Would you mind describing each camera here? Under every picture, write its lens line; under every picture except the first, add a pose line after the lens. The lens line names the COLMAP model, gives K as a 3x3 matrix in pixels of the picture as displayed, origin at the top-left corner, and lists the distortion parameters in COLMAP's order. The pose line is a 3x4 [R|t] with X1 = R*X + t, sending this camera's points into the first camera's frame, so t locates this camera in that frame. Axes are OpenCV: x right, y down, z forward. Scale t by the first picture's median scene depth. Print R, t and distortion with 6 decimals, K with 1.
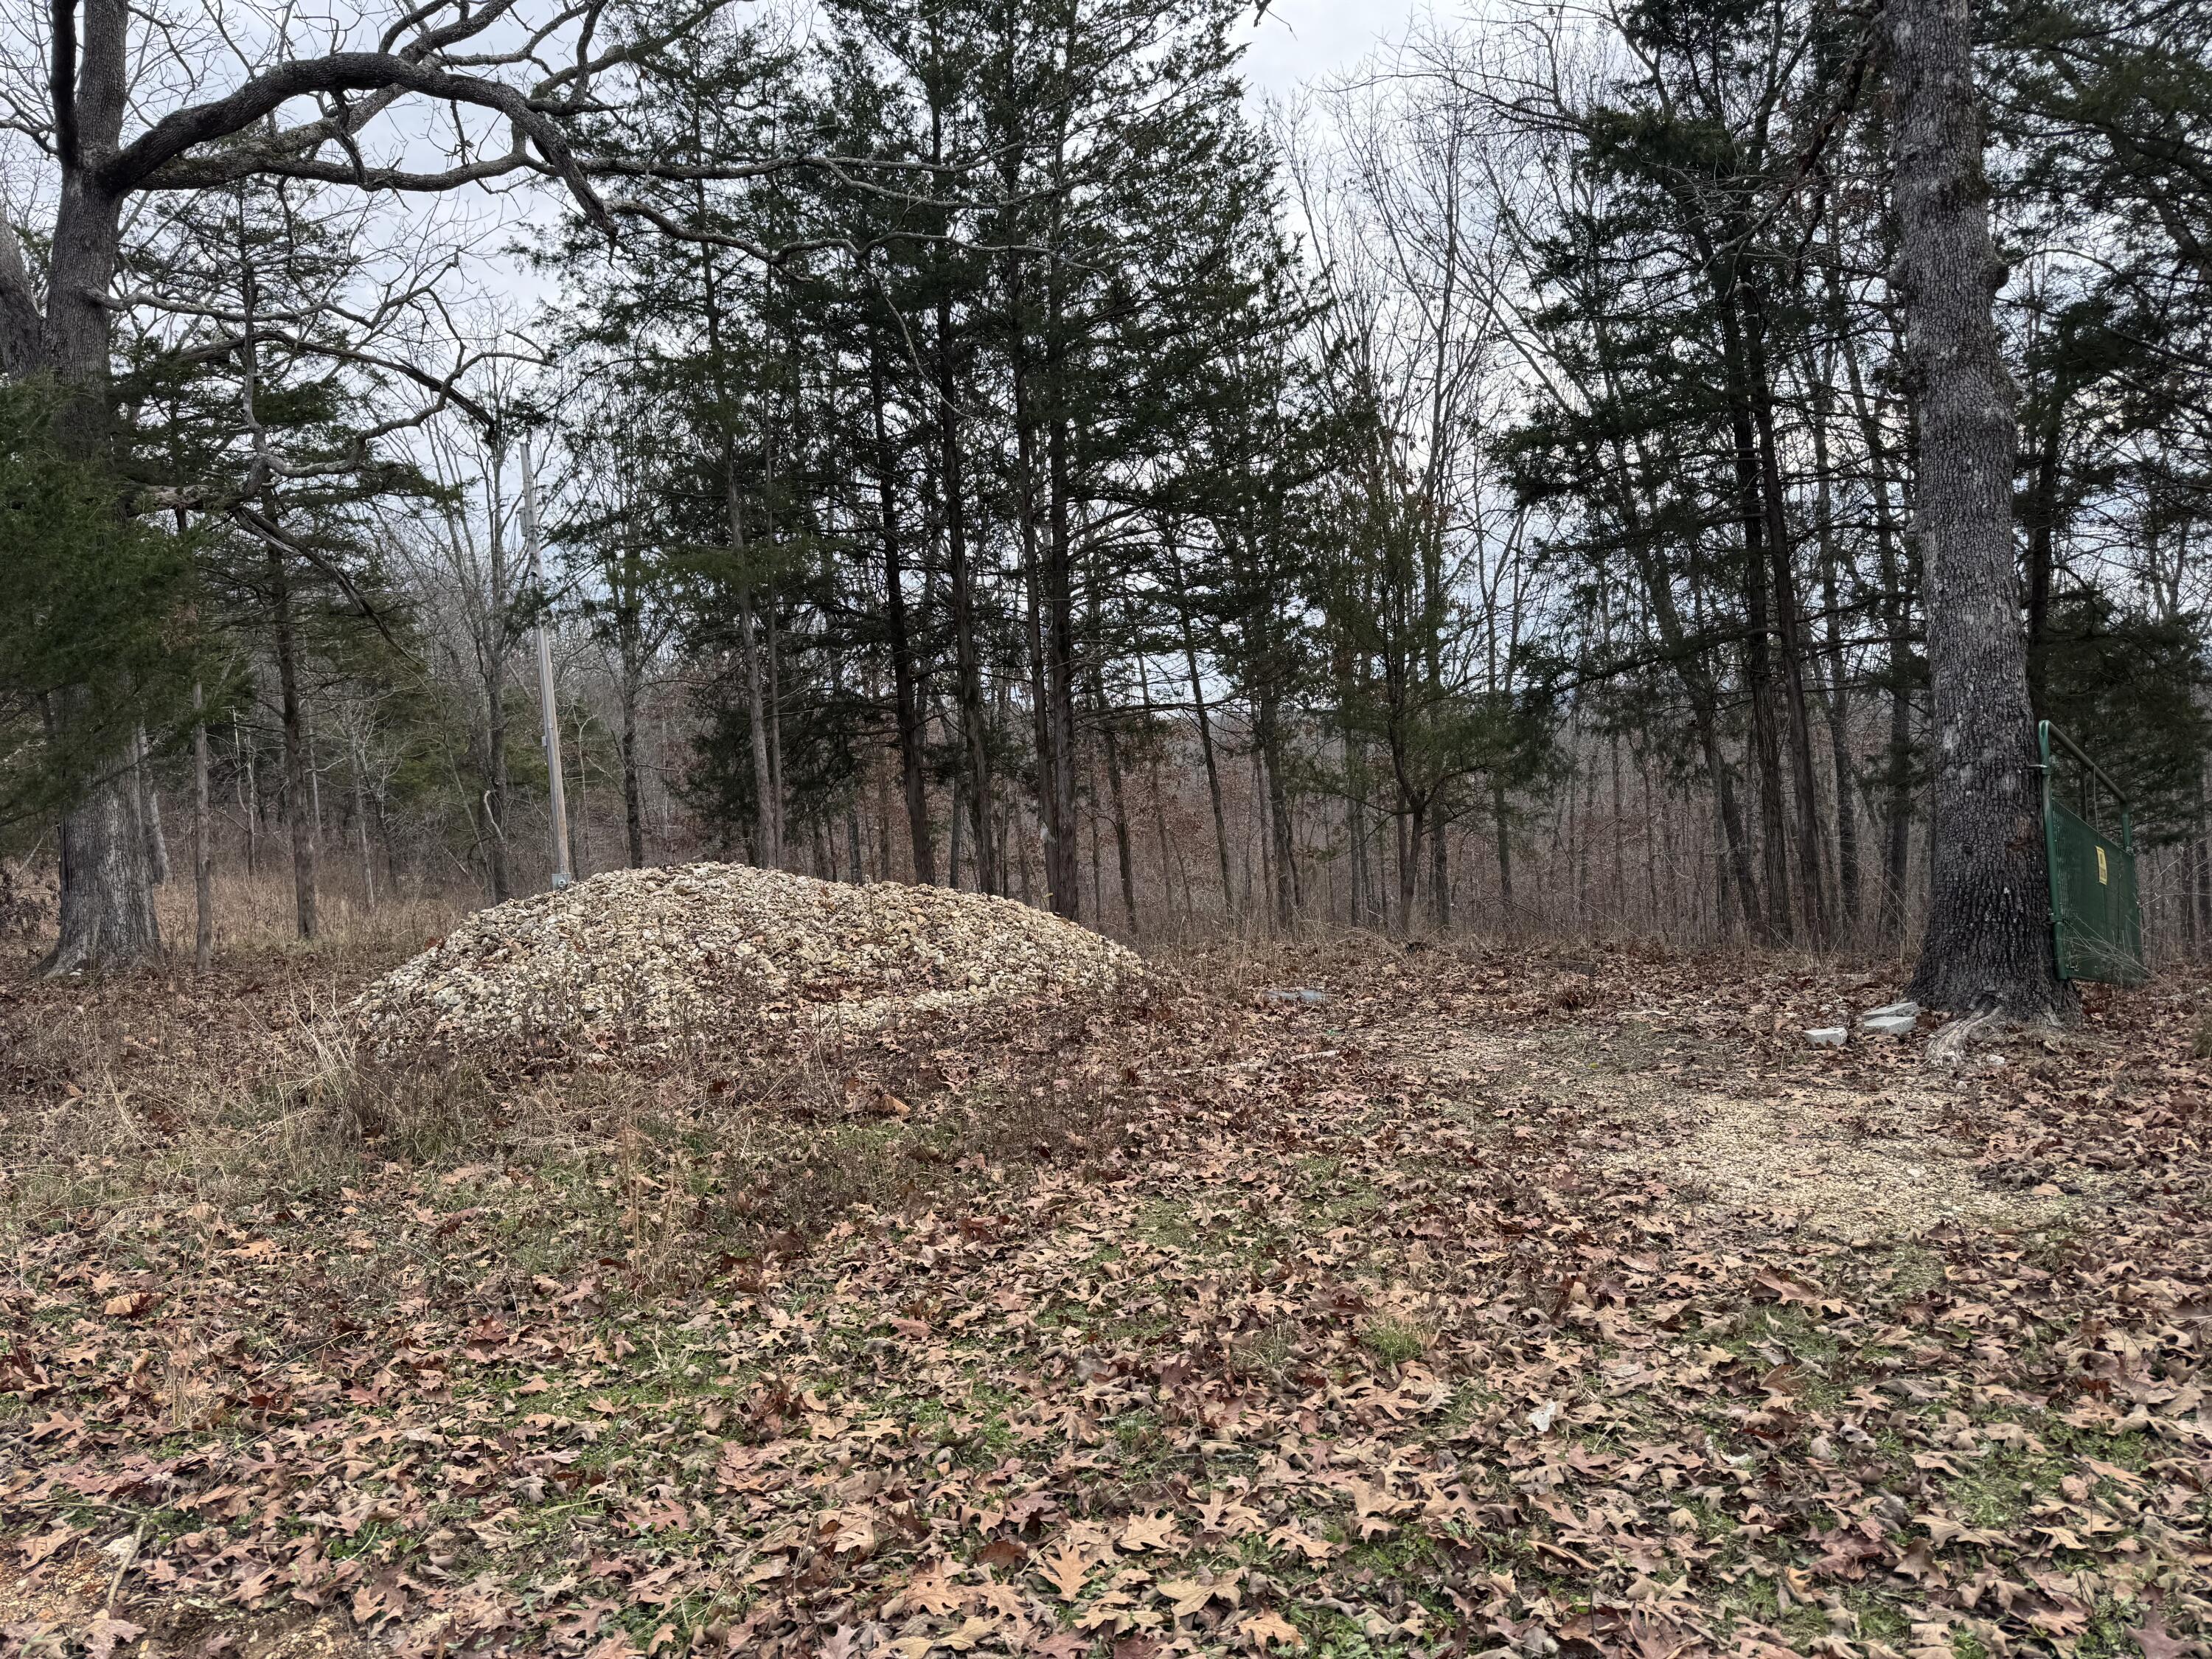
lens RADIAL K [[1550.7, 0, 1072.3], [0, 1550.7, 839.1], [0, 0, 1]] dist [-0.004641, -0.000868]
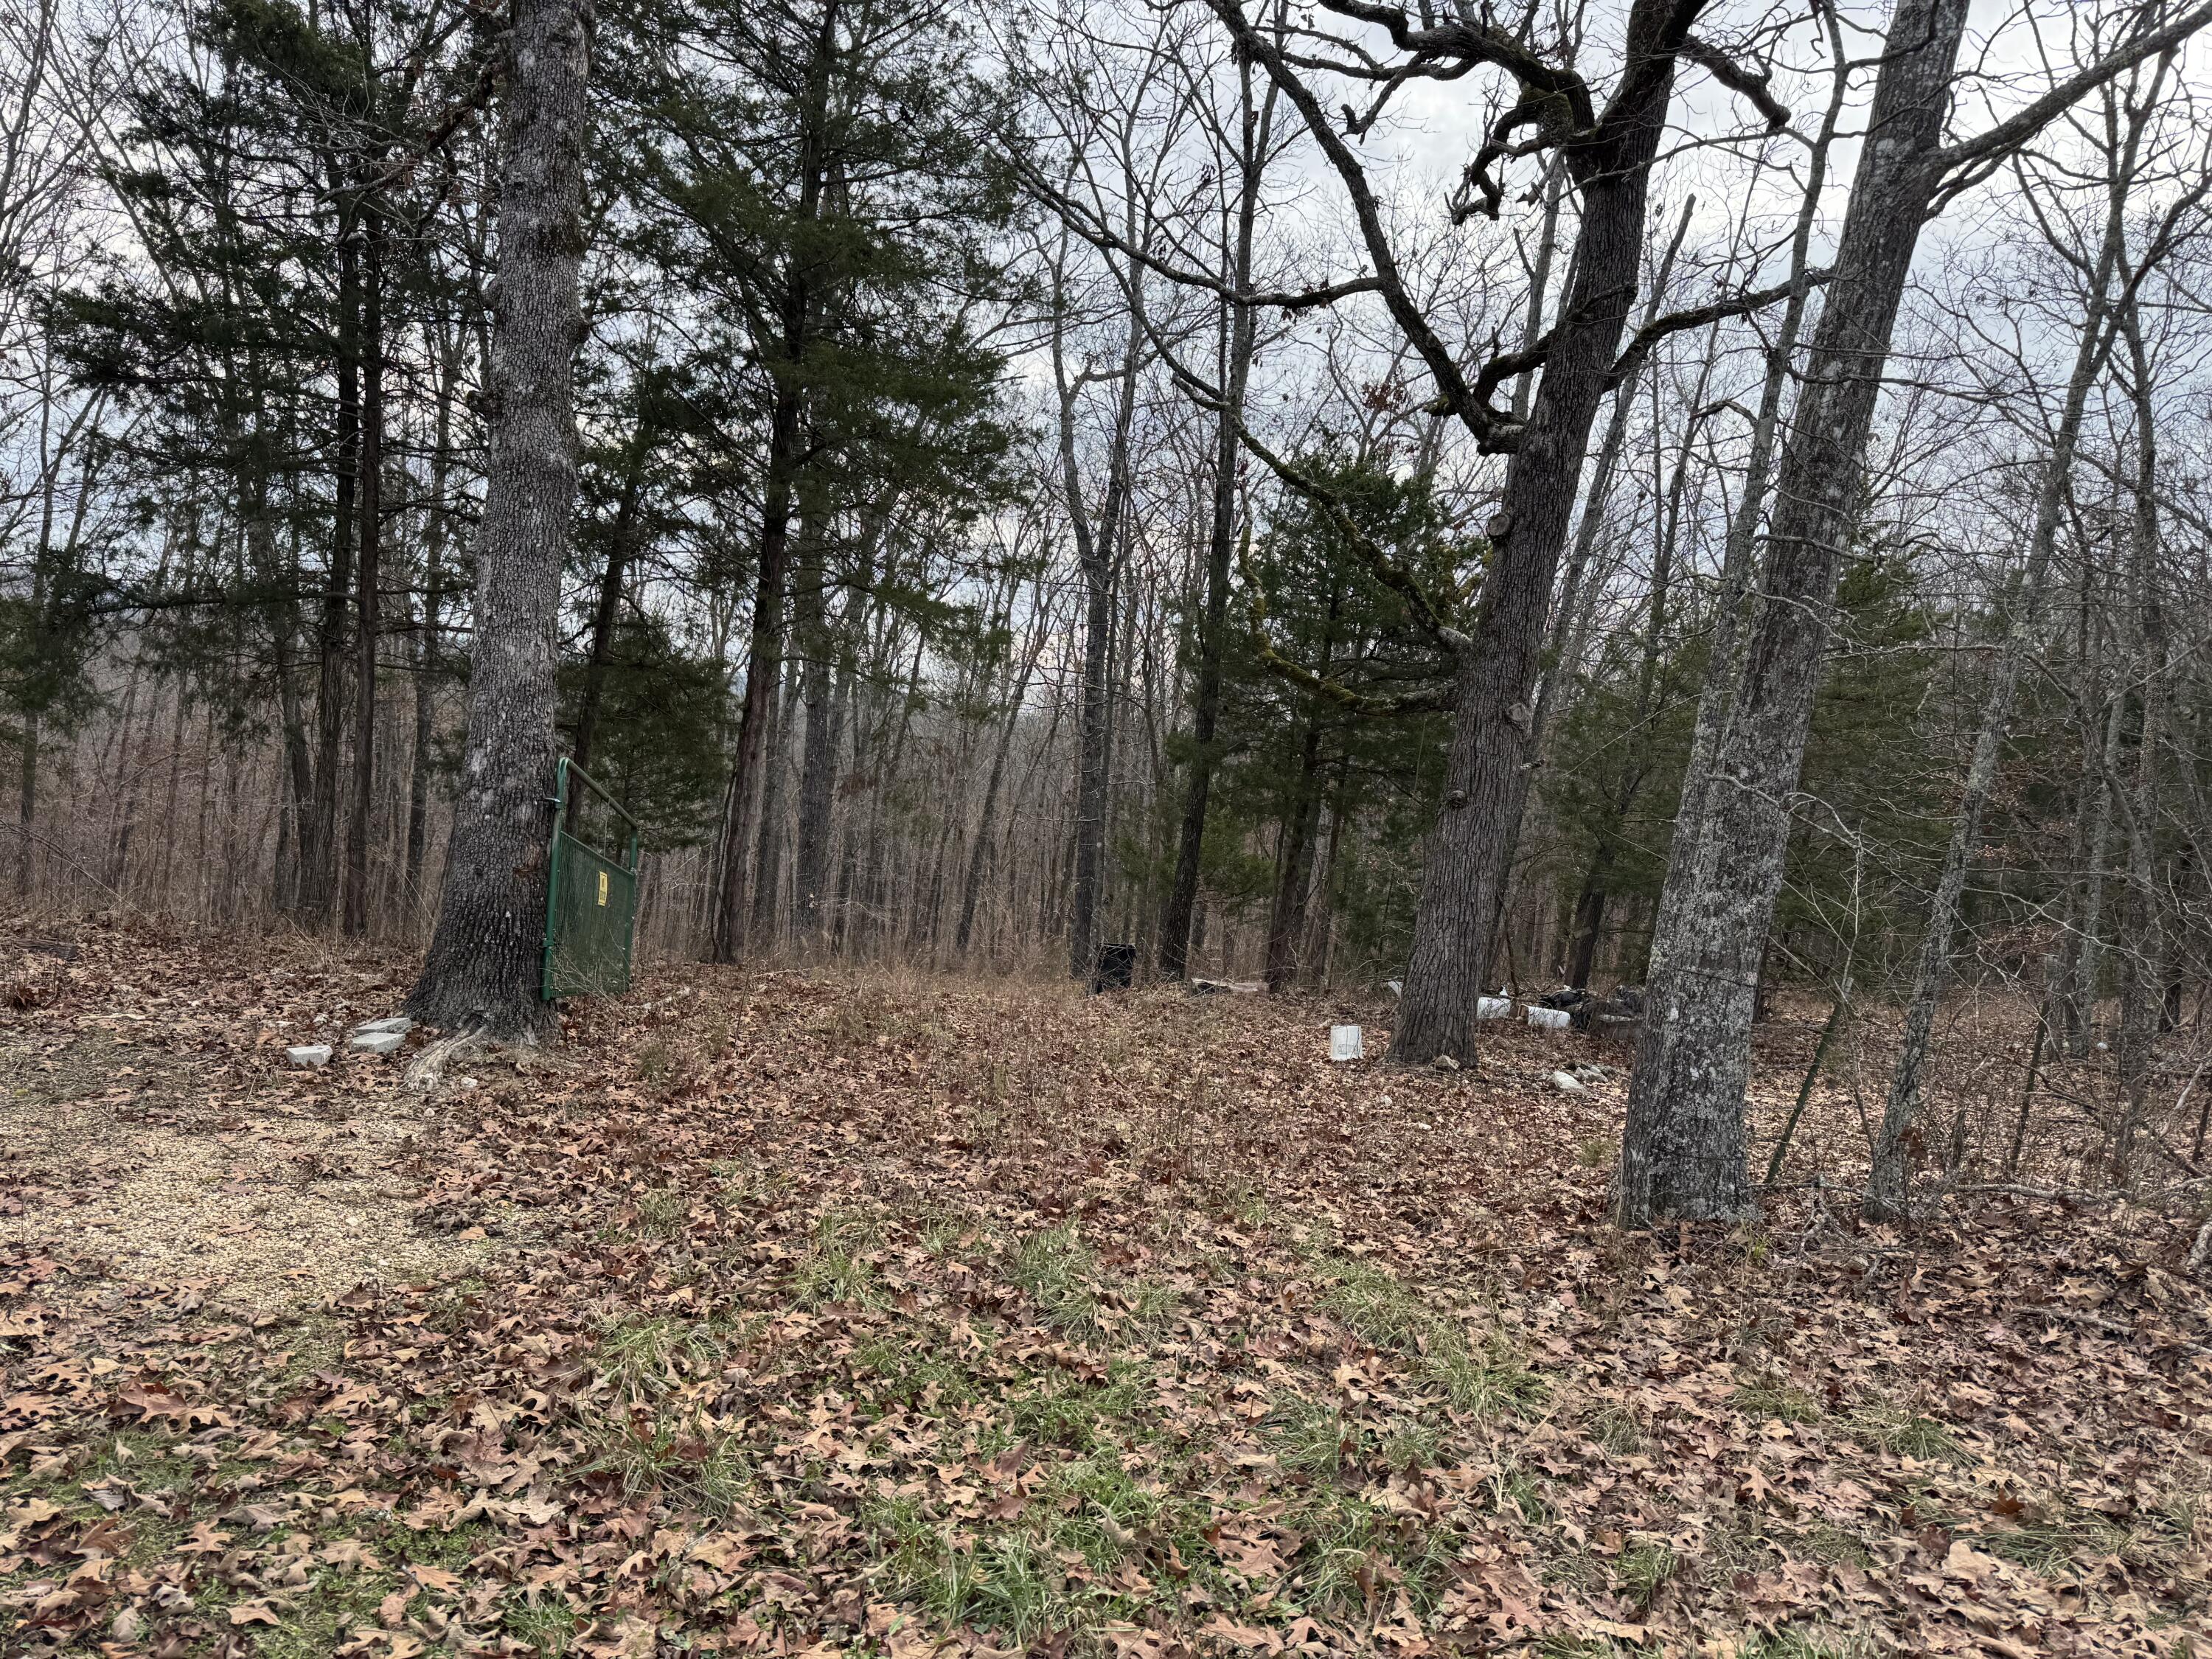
lens RADIAL K [[1550.7, 0, 1072.3], [0, 1550.7, 839.1], [0, 0, 1]] dist [-0.004641, -0.000868]
pose [[0.656396, 0.099917, 0.747771, 0.094758], [-0.135013, 0.990747, -0.013869, -0.075041], [-0.742237, -0.091855, 0.663812, 0.042136]]
